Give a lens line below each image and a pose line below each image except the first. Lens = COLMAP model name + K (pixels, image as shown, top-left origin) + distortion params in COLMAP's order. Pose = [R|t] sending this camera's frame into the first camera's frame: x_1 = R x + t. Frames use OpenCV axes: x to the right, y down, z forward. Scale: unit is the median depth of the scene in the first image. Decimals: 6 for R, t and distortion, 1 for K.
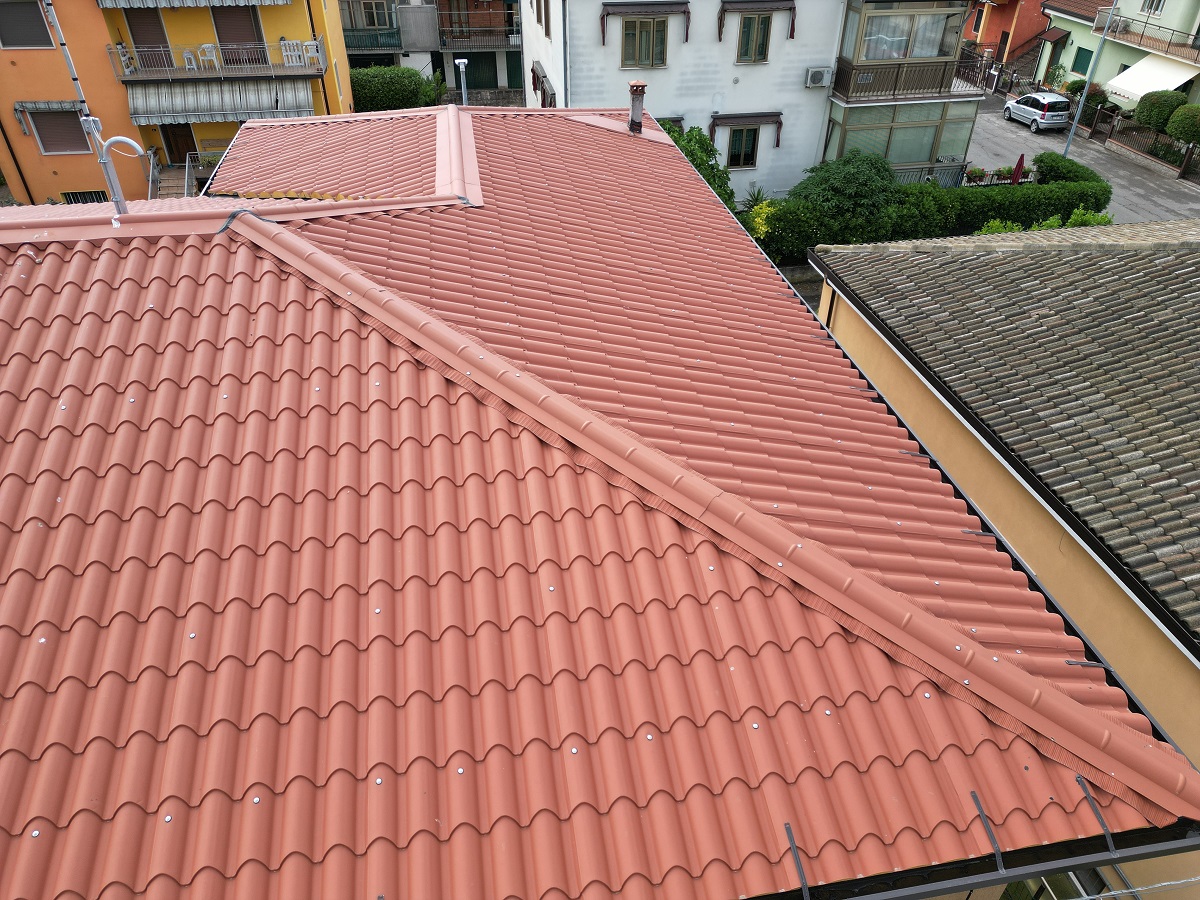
lens RADIAL K [[836.8, 0, 602.9], [0, 836.8, 447.4], [0, 0, 1]] dist [0.078305, -0.075448]
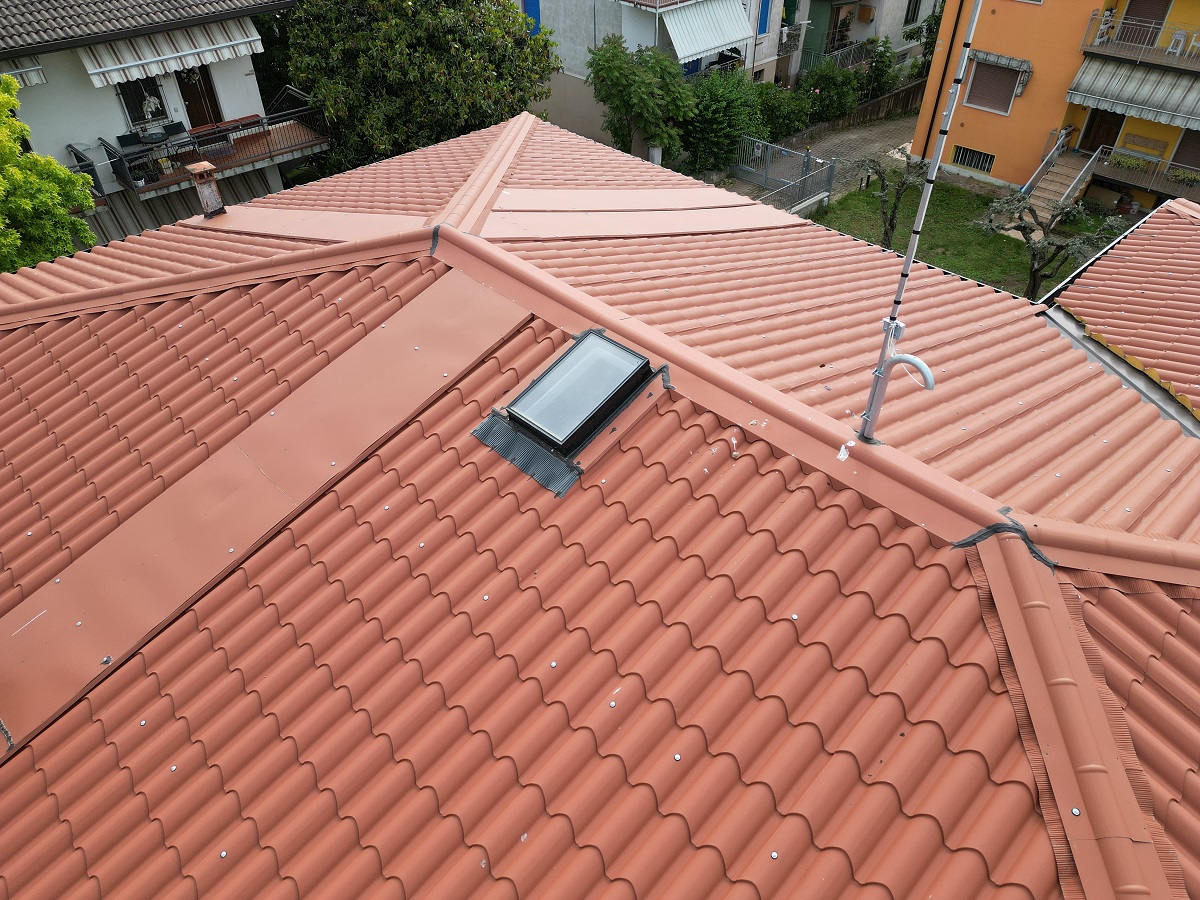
lens RADIAL K [[836.8, 0, 602.9], [0, 836.8, 447.4], [0, 0, 1]] dist [0.078305, -0.075448]
pose [[0.557745, 0.527339, -0.640963, -0.226632], [-0.477724, 0.835455, 0.271653, -0.354551], [0.678749, 0.154690, 0.717893, 0.344335]]
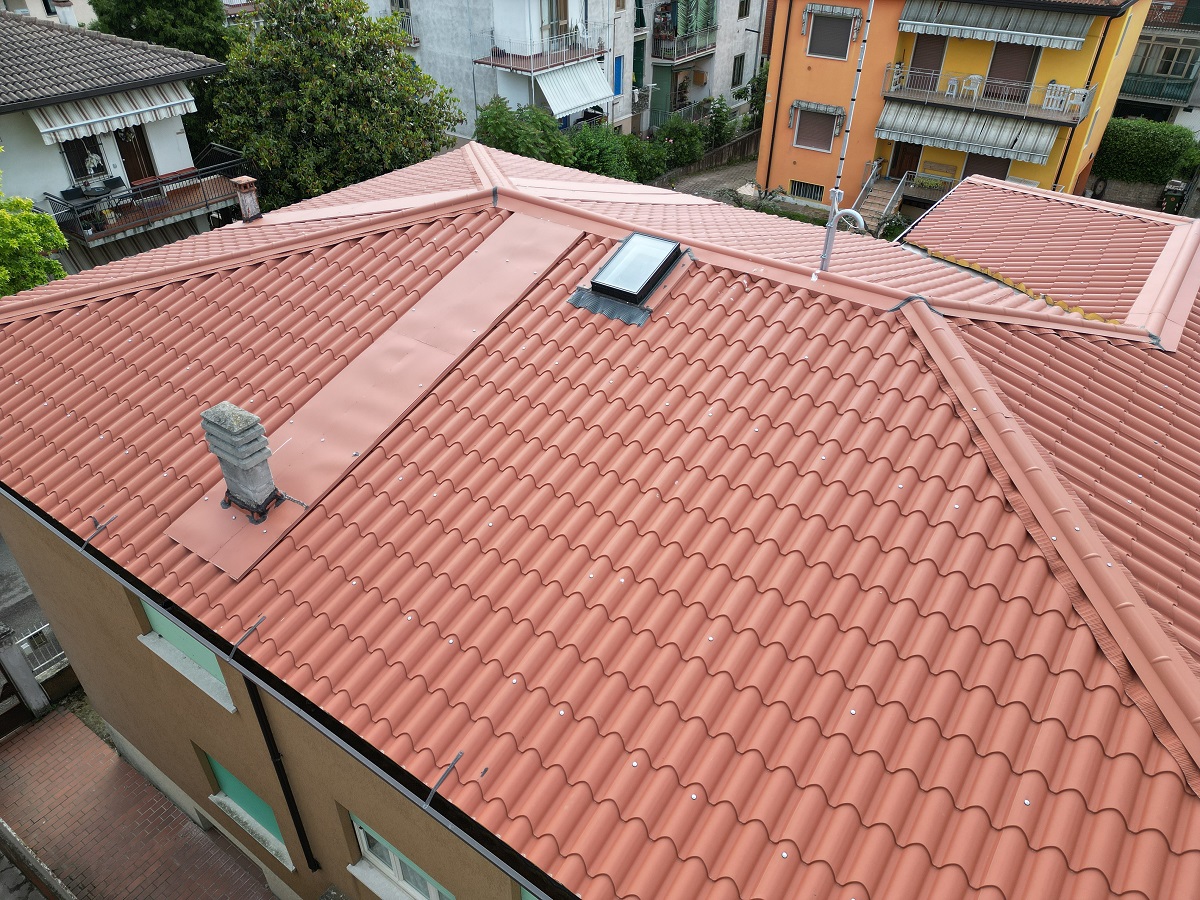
lens RADIAL K [[836.8, 0, 602.9], [0, 836.8, 447.4], [0, 0, 1]] dist [0.078305, -0.075448]
pose [[0.702858, 0.415416, -0.577426, -0.006126], [-0.420501, 0.897379, 0.133755, -0.082813], [0.573733, 0.148797, 0.805413, -0.069376]]
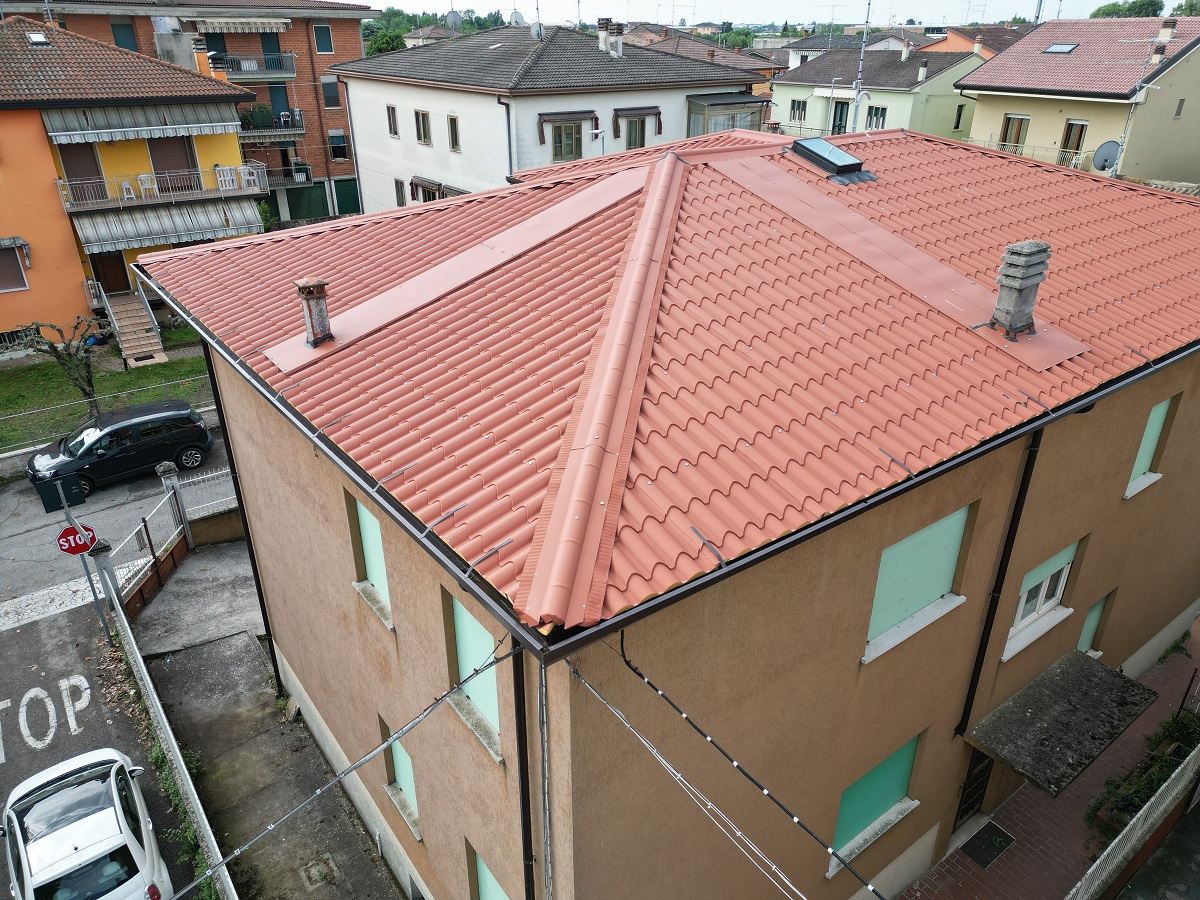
lens RADIAL K [[826.7, 0, 625.9], [0, 826.7, 456.1], [0, 0, 1]] dist [0.089398, -0.105255]
pose [[0.886082, -0.211256, 0.412590, -1.797169], [0.265682, 0.960851, -0.078602, 0.394205], [-0.379832, 0.179266, 0.907519, -0.391852]]
